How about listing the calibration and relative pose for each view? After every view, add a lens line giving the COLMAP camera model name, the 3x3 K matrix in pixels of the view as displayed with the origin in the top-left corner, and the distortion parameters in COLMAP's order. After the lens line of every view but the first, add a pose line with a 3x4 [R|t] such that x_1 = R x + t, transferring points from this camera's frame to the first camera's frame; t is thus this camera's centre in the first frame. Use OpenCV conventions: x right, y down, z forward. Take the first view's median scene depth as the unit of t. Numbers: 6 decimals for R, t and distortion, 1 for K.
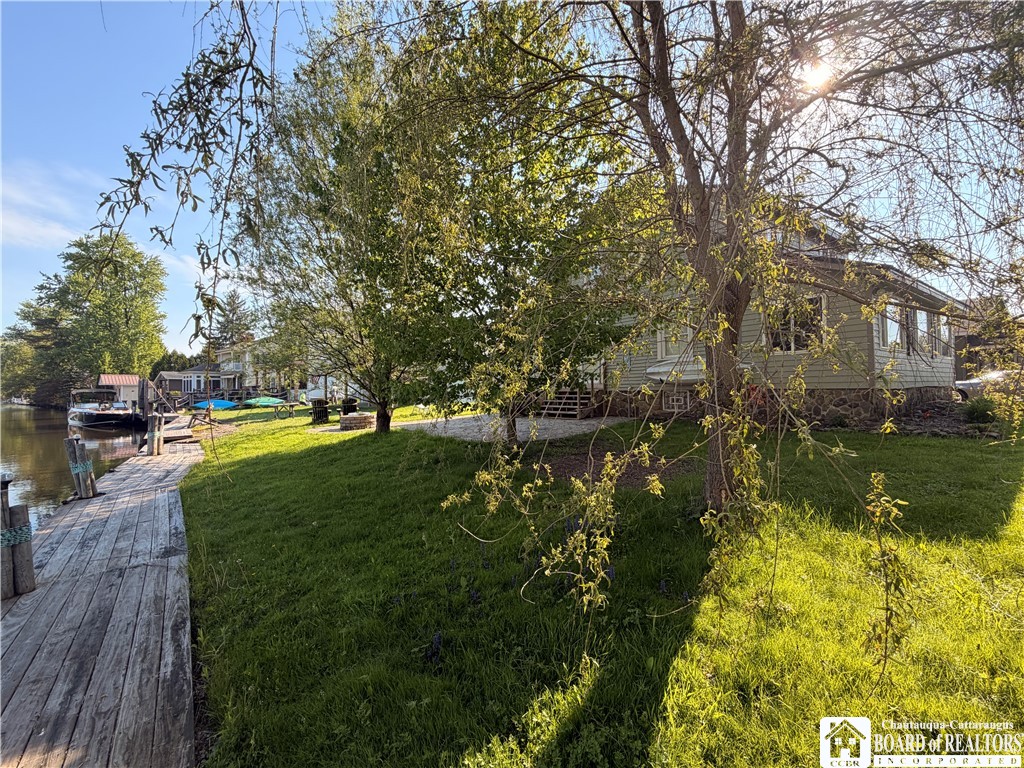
lens RADIAL K [[413.6, 0, 507.8], [0, 413.6, 384.8], [0, 0, 1]] dist [-0.000623, 0.000025]
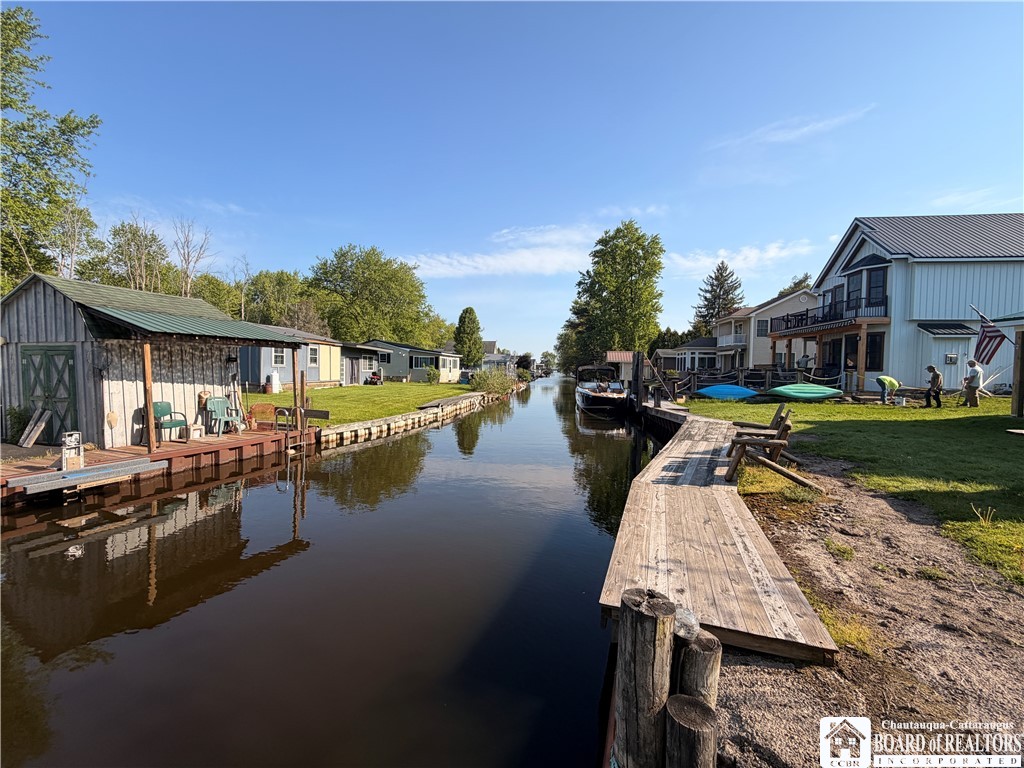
lens RADIAL K [[413.6, 0, 509.7], [0, 413.6, 382.9], [0, 0, 1]] dist [-0.000623, 0.000025]
pose [[0.510081, 0.048970, -0.858731, -0.164703], [-0.012442, 0.998694, 0.049561, 0.002723], [0.860036, -0.014596, 0.510024, 0.192124]]
